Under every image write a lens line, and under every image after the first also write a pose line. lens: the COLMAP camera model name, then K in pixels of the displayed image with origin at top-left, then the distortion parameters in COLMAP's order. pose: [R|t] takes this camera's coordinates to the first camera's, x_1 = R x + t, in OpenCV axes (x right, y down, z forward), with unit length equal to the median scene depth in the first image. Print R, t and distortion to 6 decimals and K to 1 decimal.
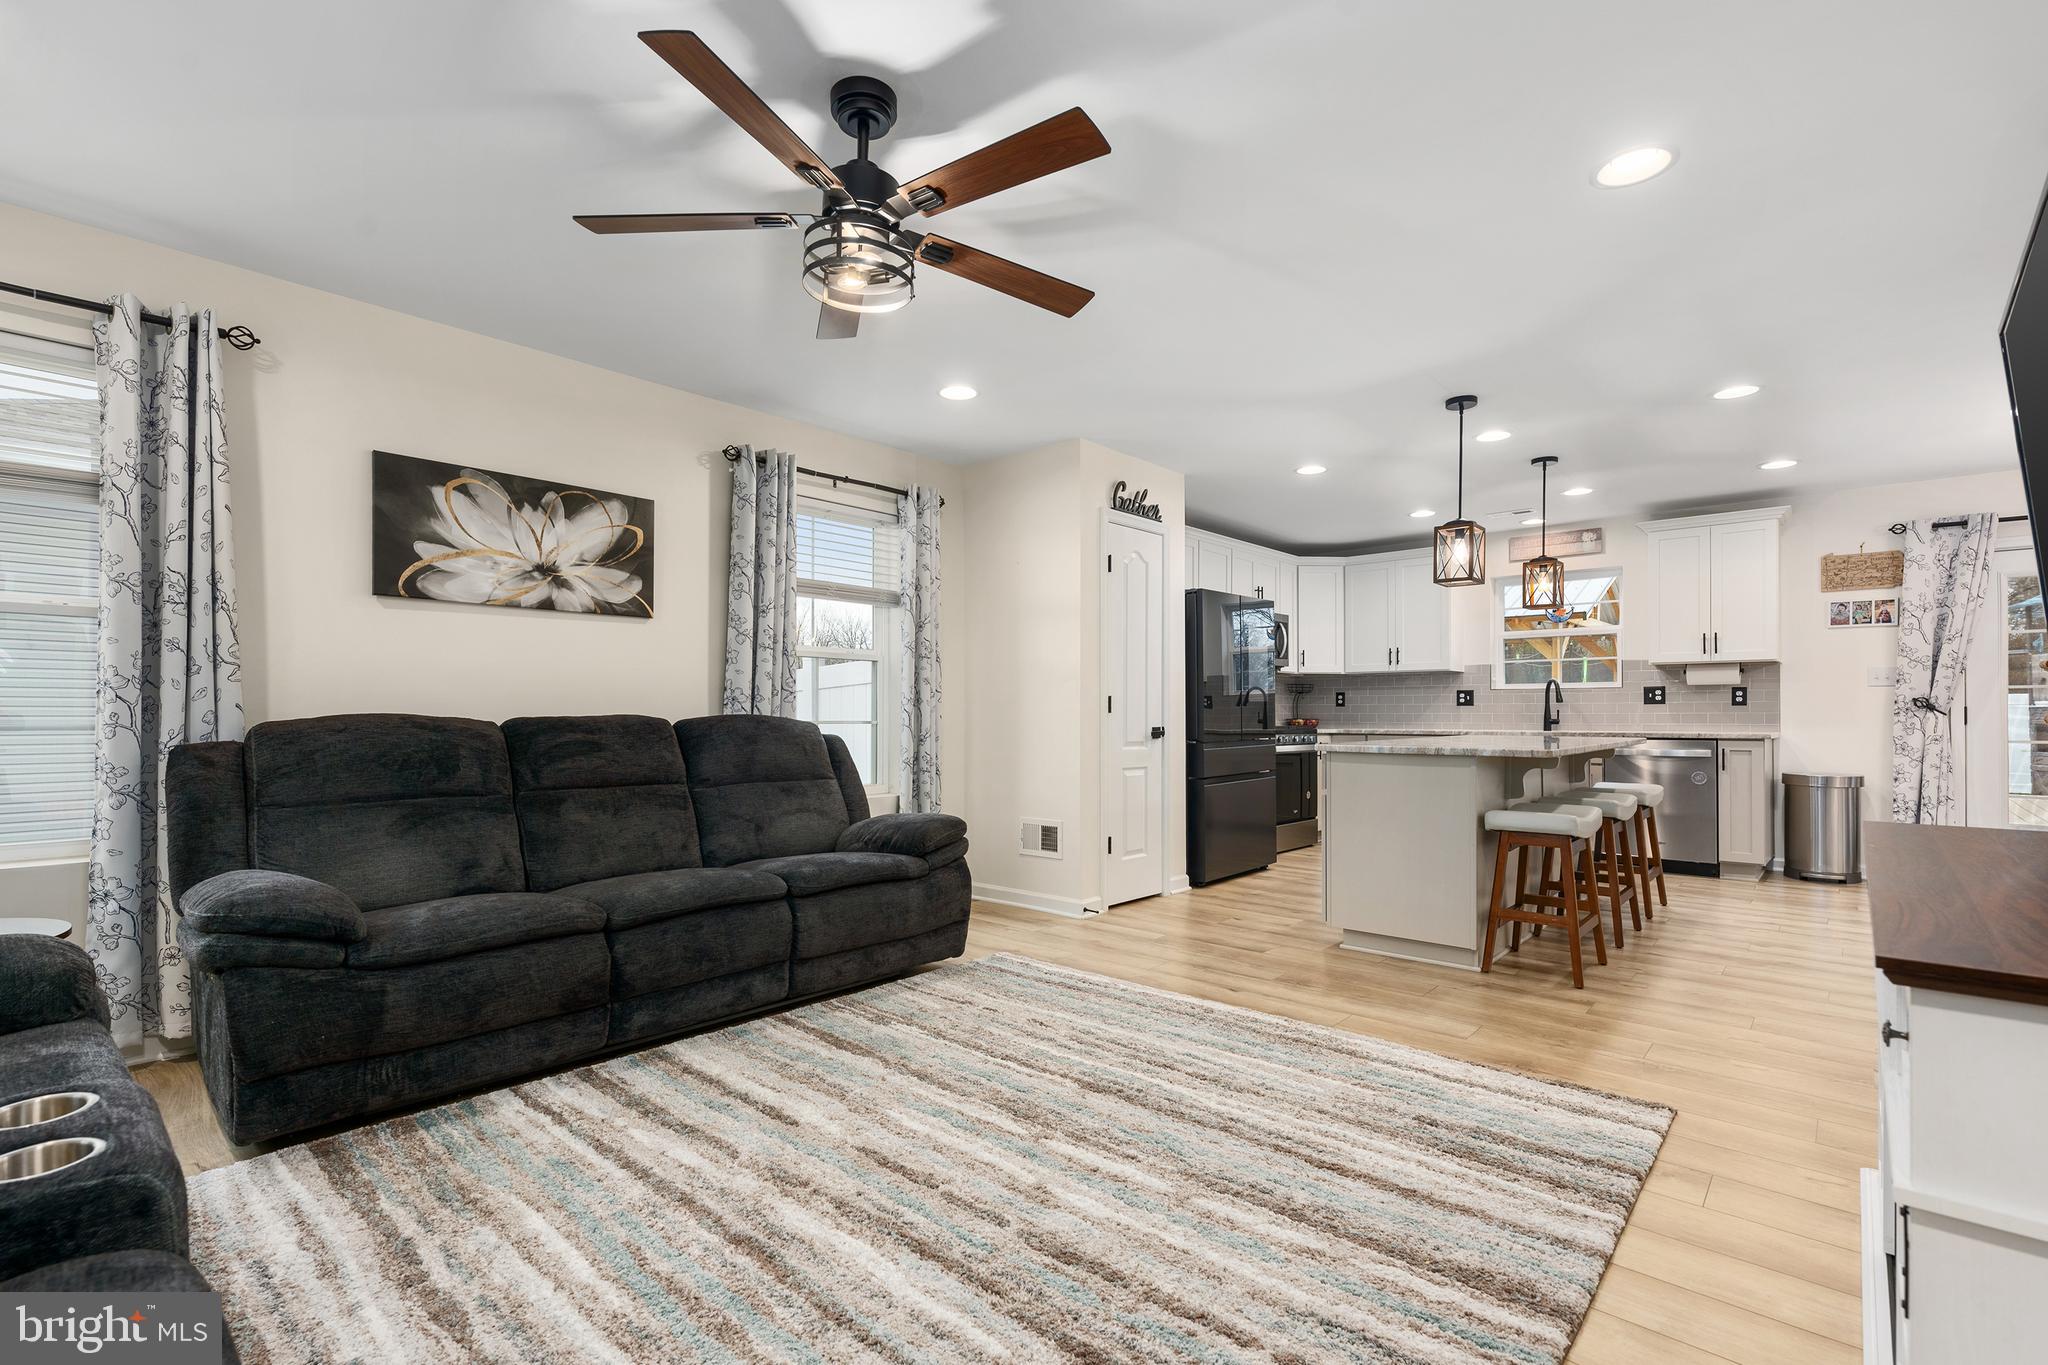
lens RADIAL K [[912.8, 0, 1037.0], [0, 912.8, 716.1], [0, 0, 1]] dist [-0.001846, 0.000134]
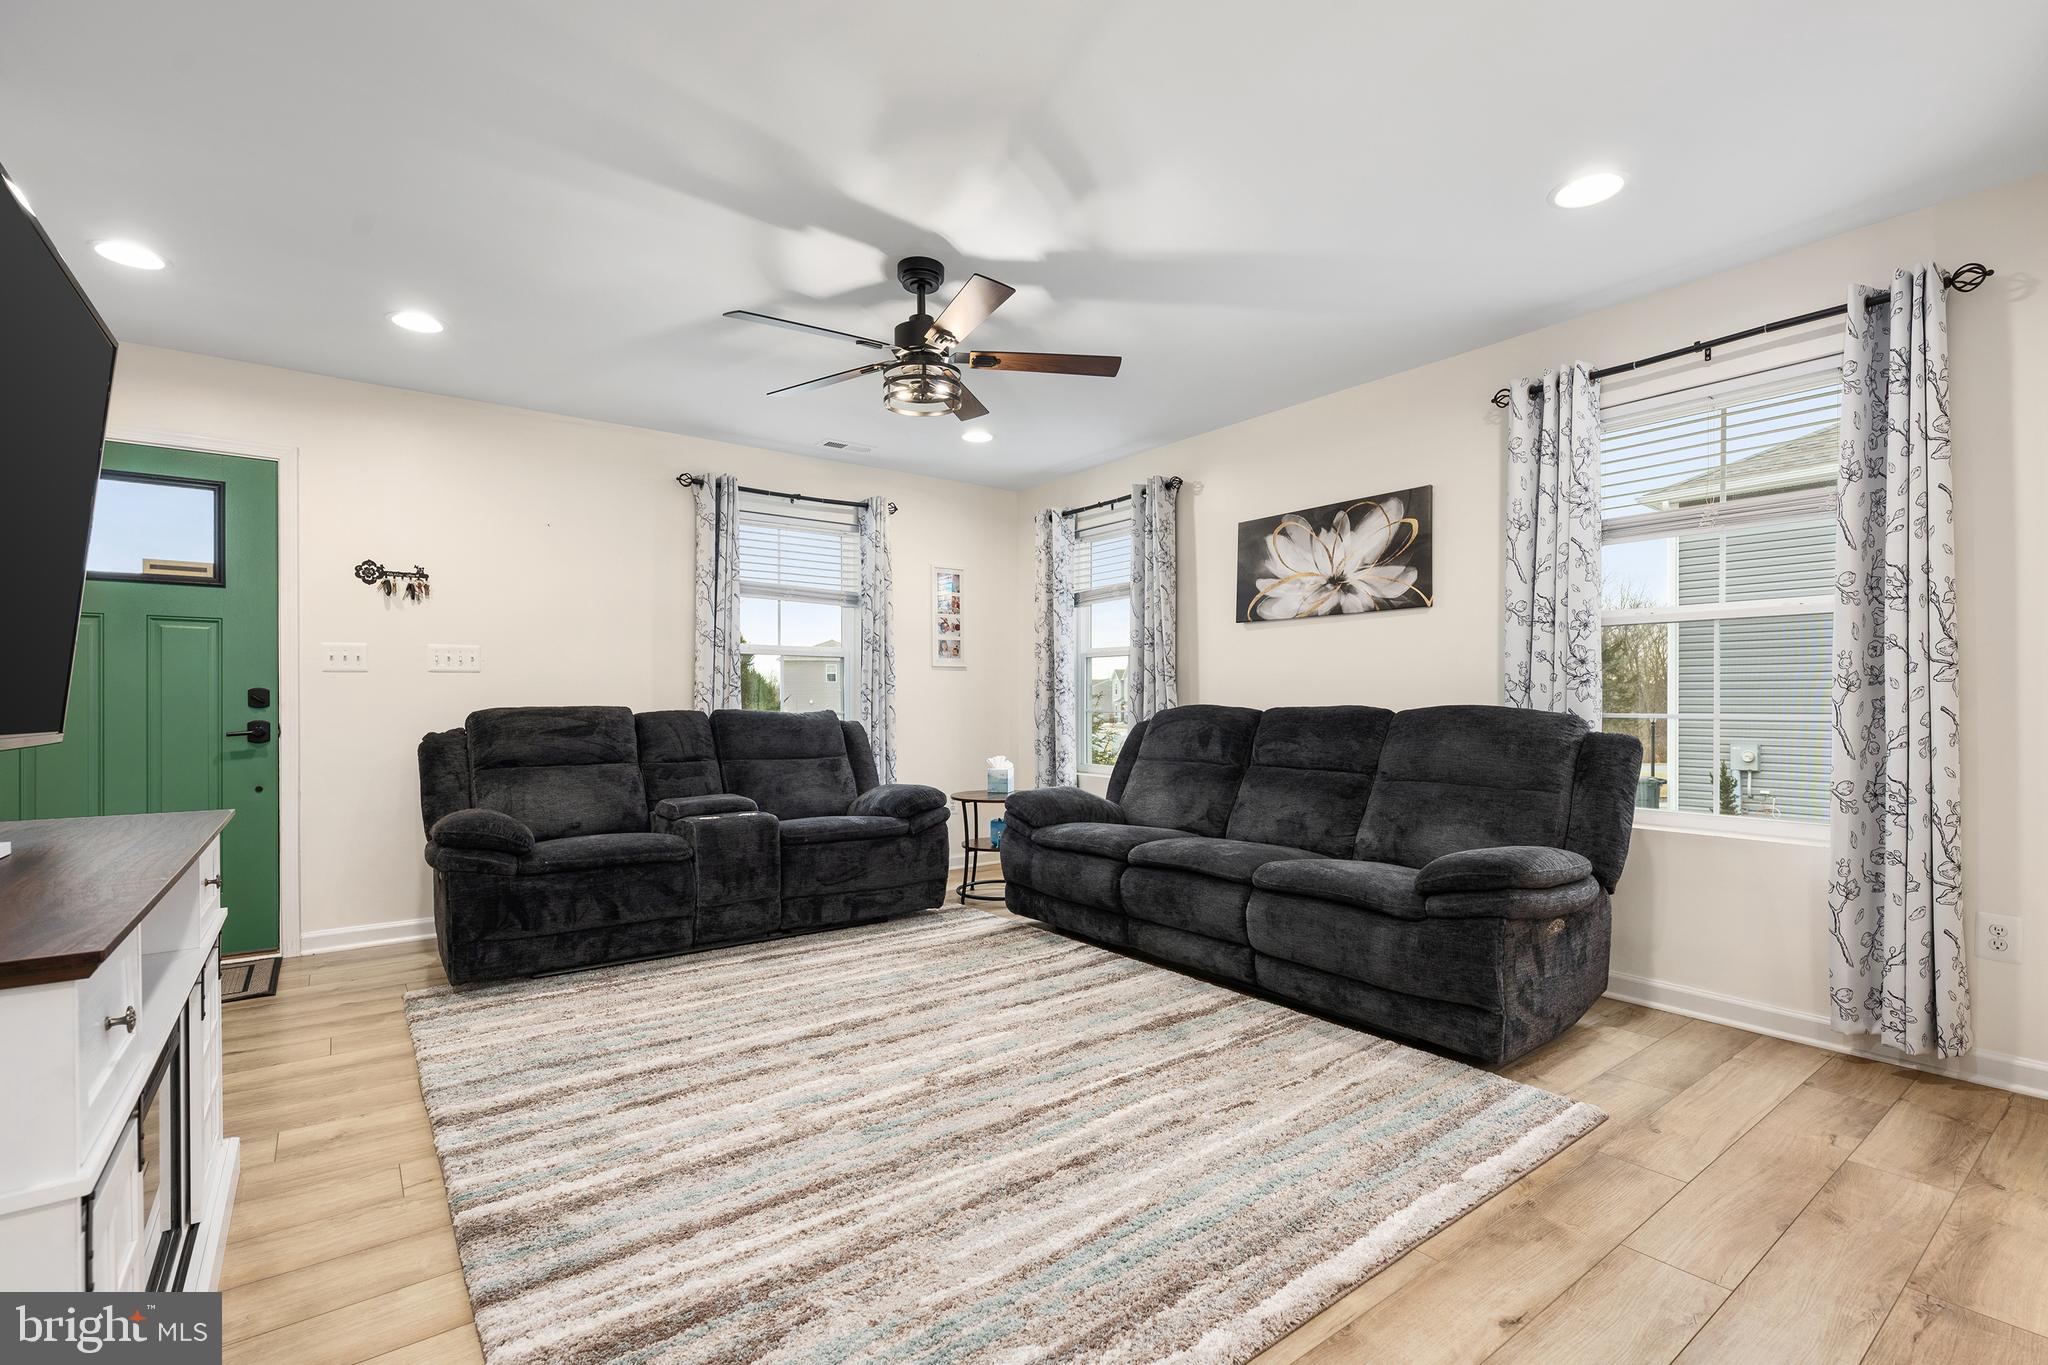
lens RADIAL K [[912.8, 0, 1009.9], [0, 912.8, 707.2], [0, 0, 1]] dist [-0.001846, 0.000134]
pose [[-0.202039, 0.003467, -0.979371, 0.717539], [-0.000589, 0.999993, 0.003662, -0.003046], [0.979377, 0.001316, -0.202036, 0.870221]]
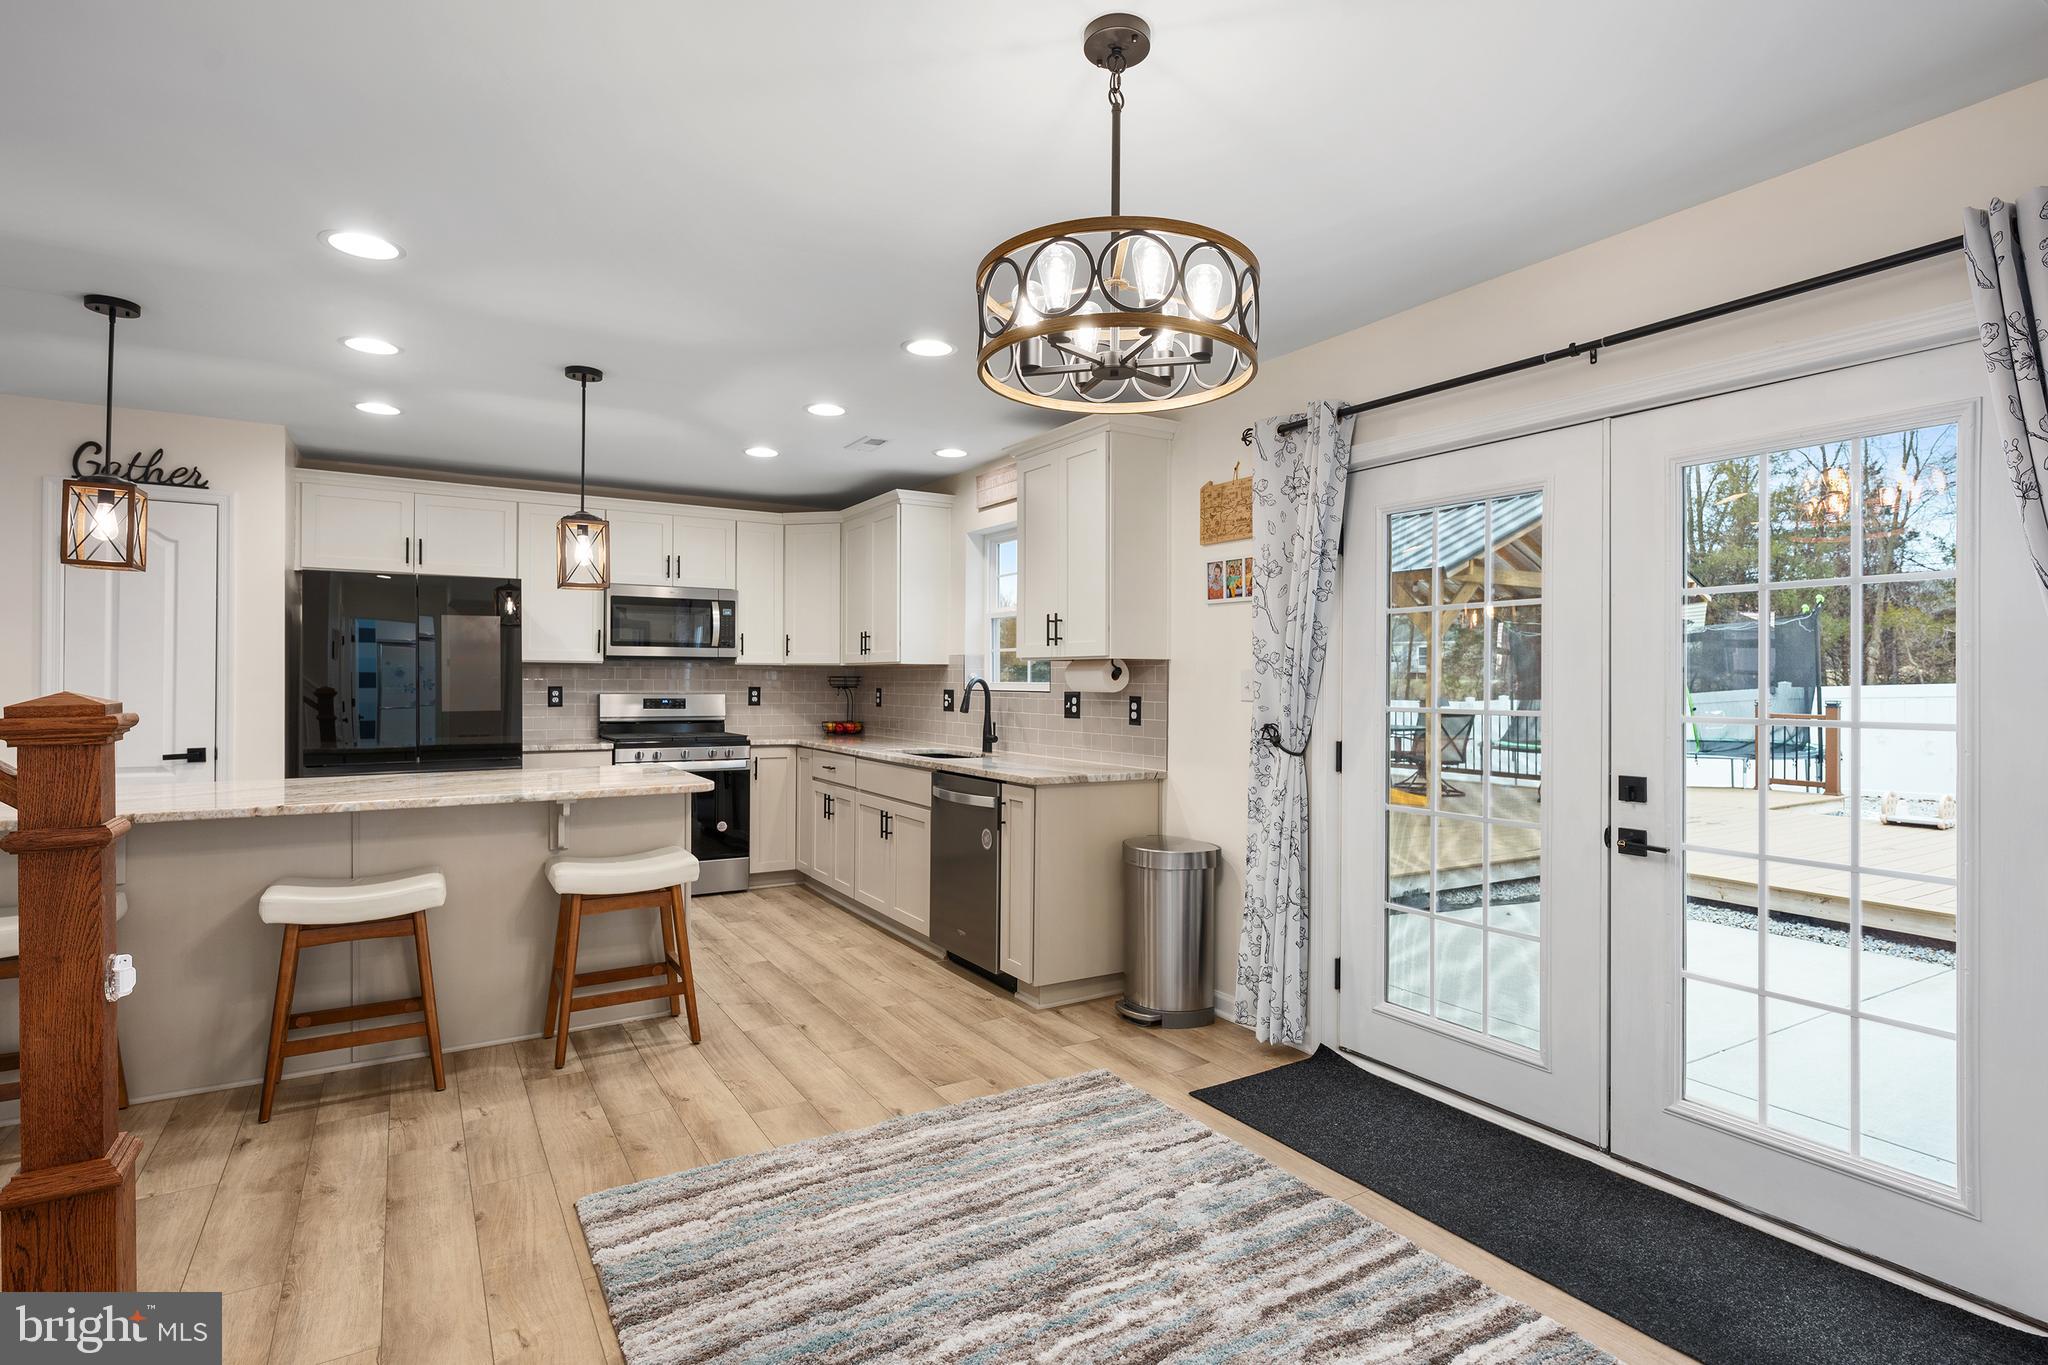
lens RADIAL K [[1026.1, 0, 1028.6], [0, 1026.1, 680.5], [0, 0, 1]] dist [-0.001829, 0.001146]
pose [[0.960391, 0.005124, -0.278609, 1.647161], [-0.005599, 0.999984, -0.000909, -0.076583], [0.278600, 0.002433, 0.960404, 0.530357]]
